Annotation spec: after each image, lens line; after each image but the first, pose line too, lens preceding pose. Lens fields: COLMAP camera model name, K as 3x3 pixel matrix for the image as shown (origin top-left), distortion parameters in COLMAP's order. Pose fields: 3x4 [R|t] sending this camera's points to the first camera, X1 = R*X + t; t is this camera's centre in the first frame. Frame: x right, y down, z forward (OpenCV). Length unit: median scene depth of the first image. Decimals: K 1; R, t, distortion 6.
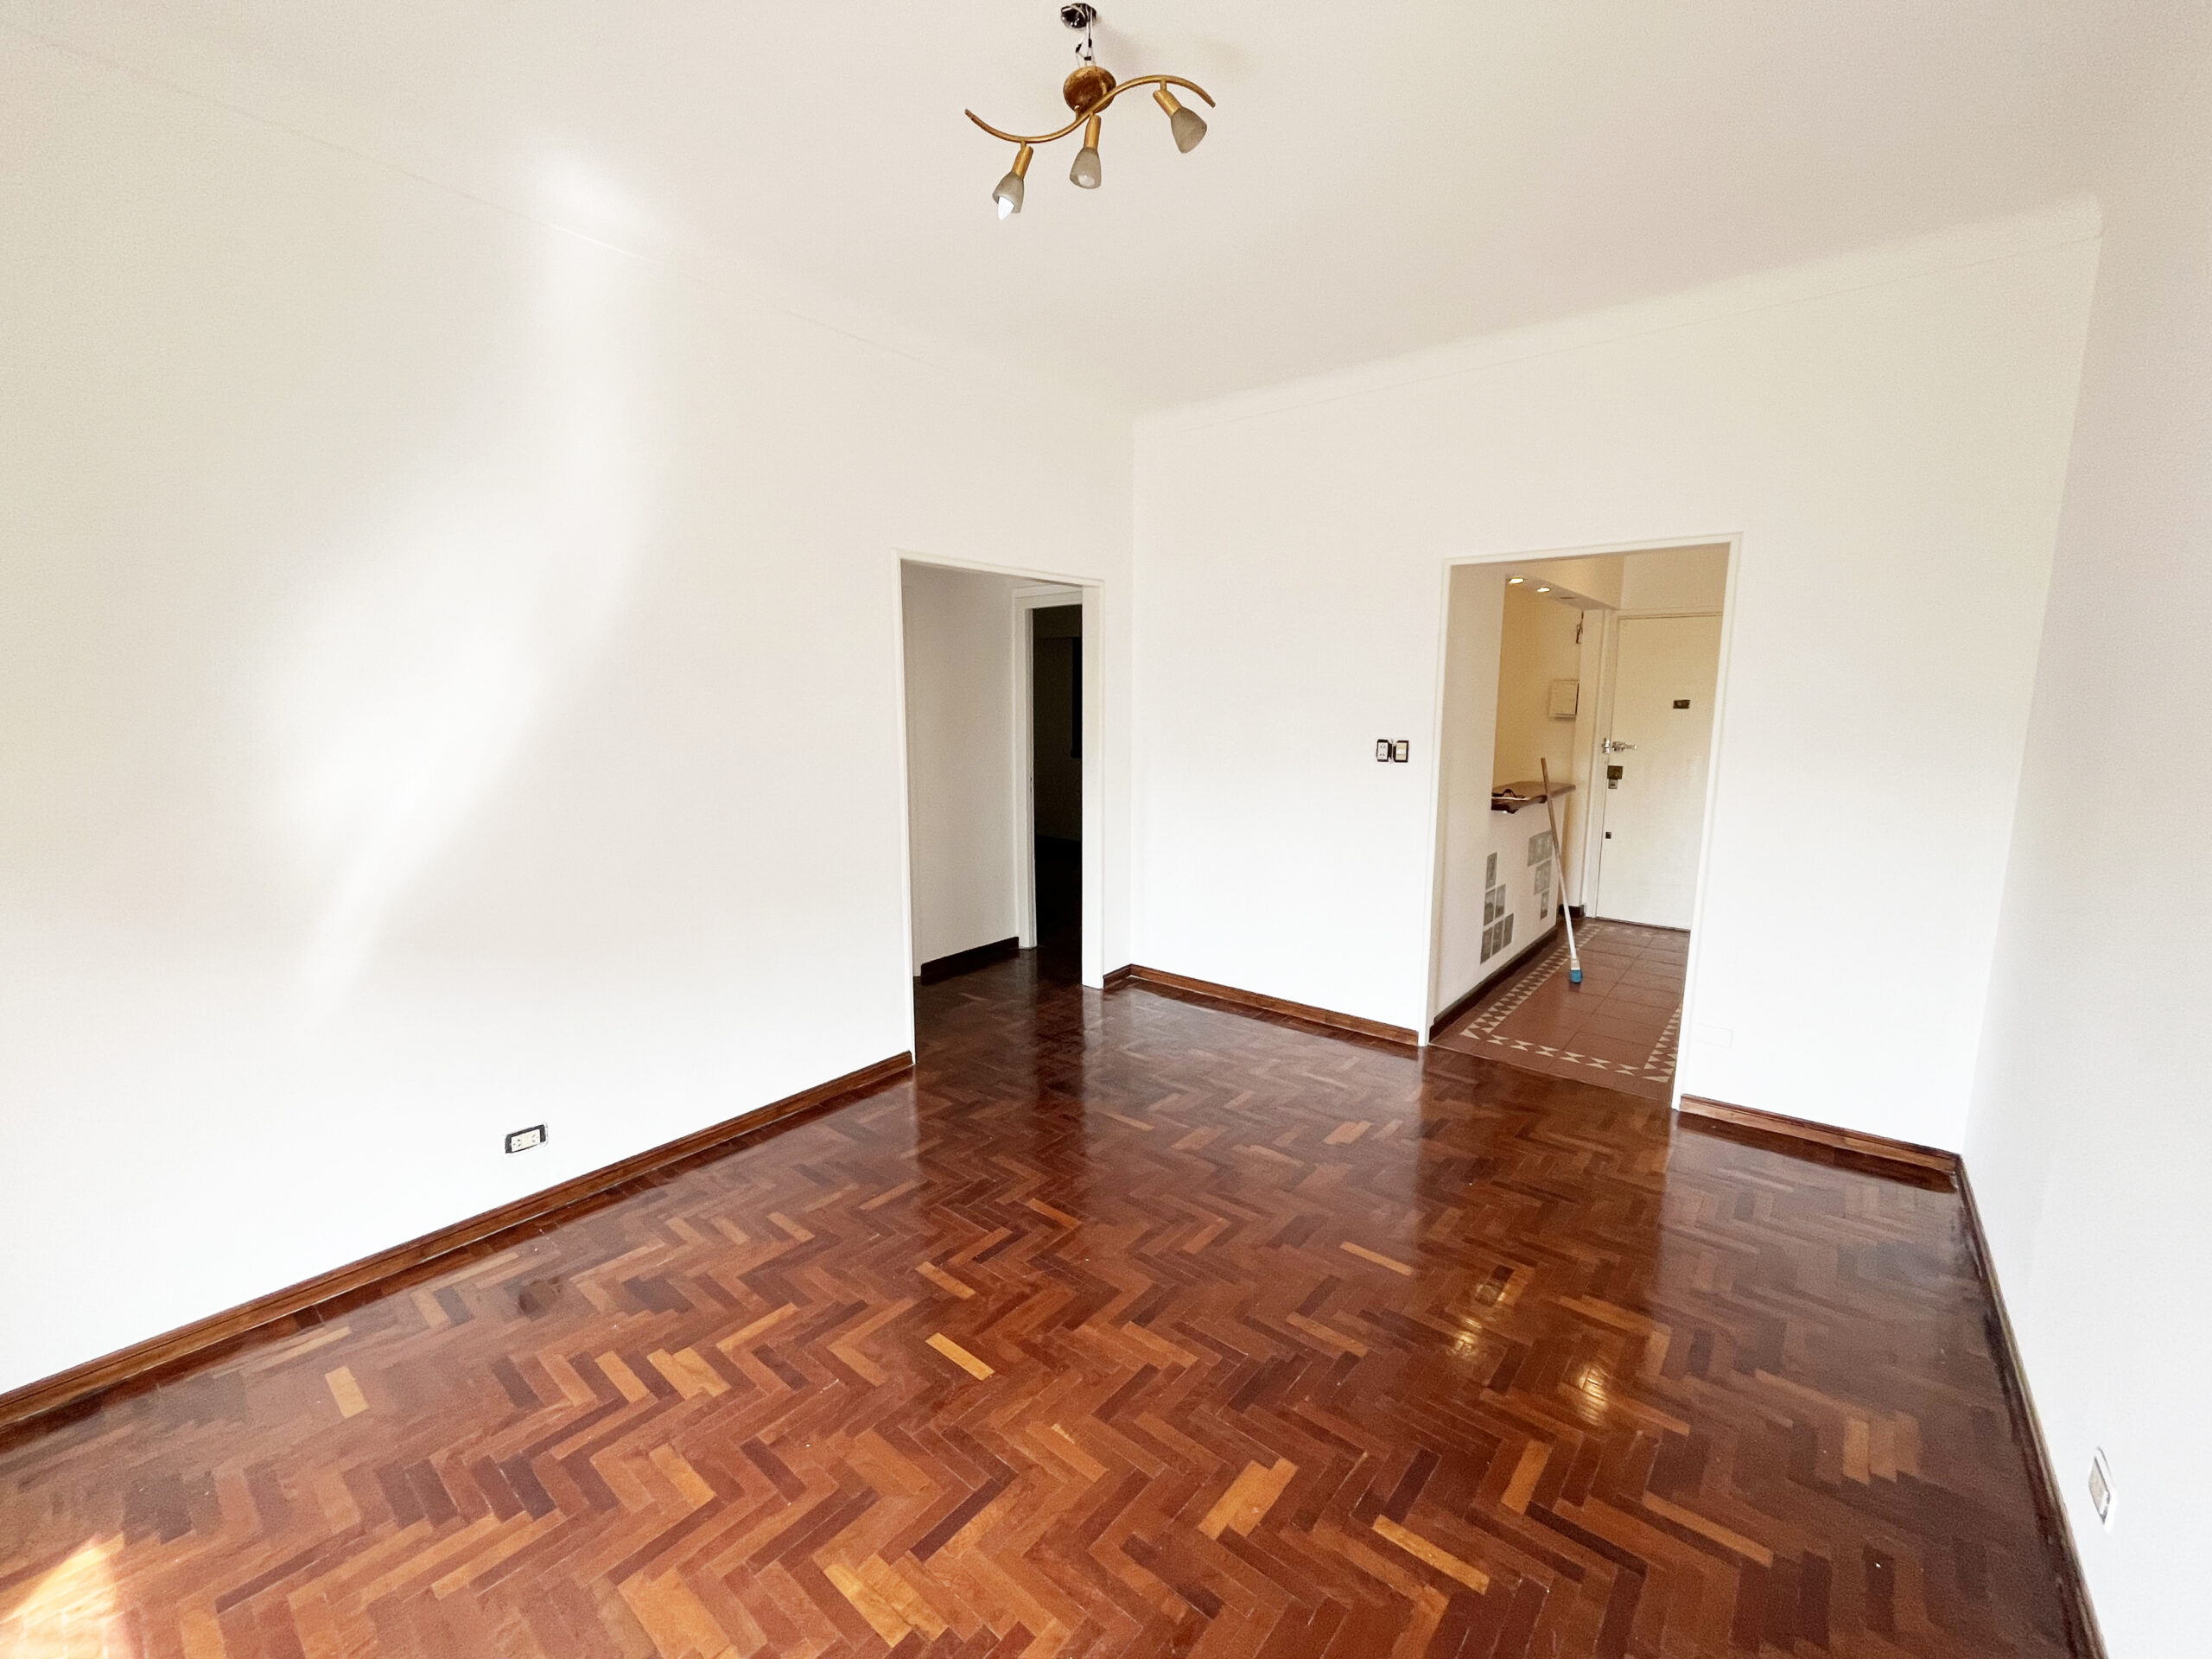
lens RADIAL K [[902.2, 0, 1097.4], [0, 902.2, 826.8], [0, 0, 1]] dist [0.000486, -0.000168]
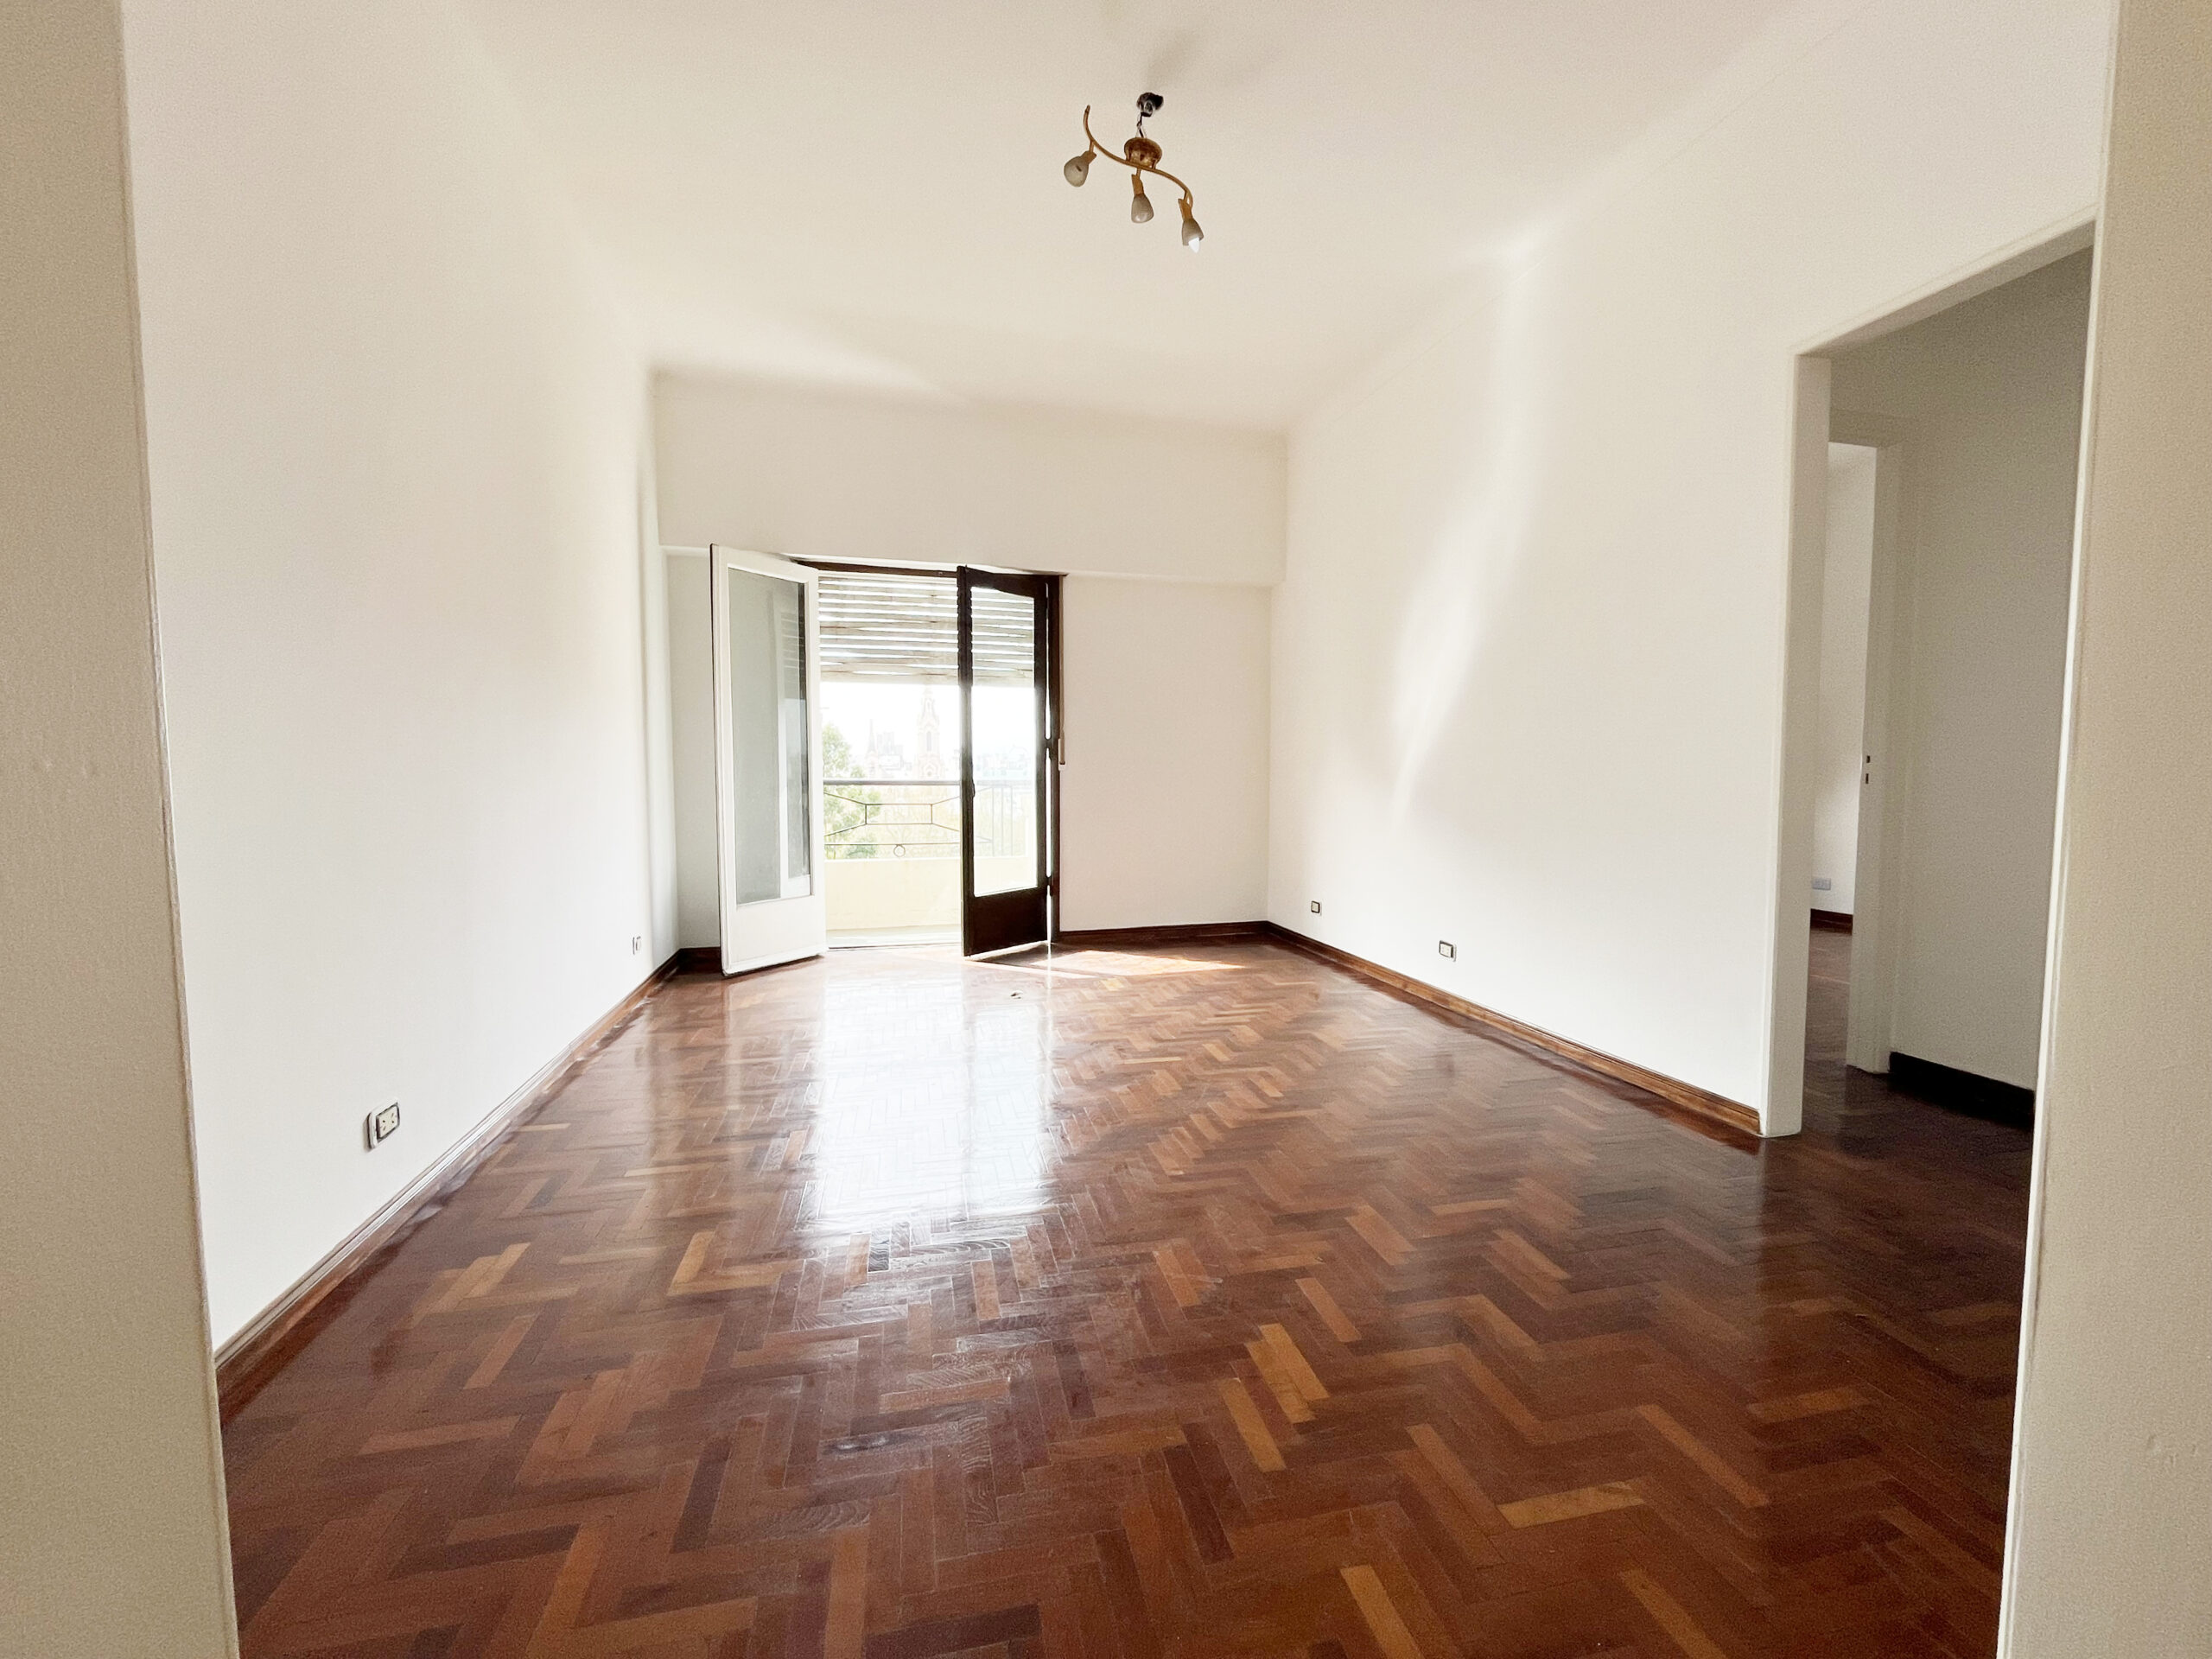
lens RADIAL K [[902.2, 0, 1110.7], [0, 902.2, 823.4], [0, 0, 1]] dist [0.000486, -0.000168]
pose [[-0.604659, 0.046268, -0.795139, 0.925131], [-0.115584, 0.982646, 0.145074, -0.001256], [0.788053, 0.179626, -0.588818, 1.543005]]
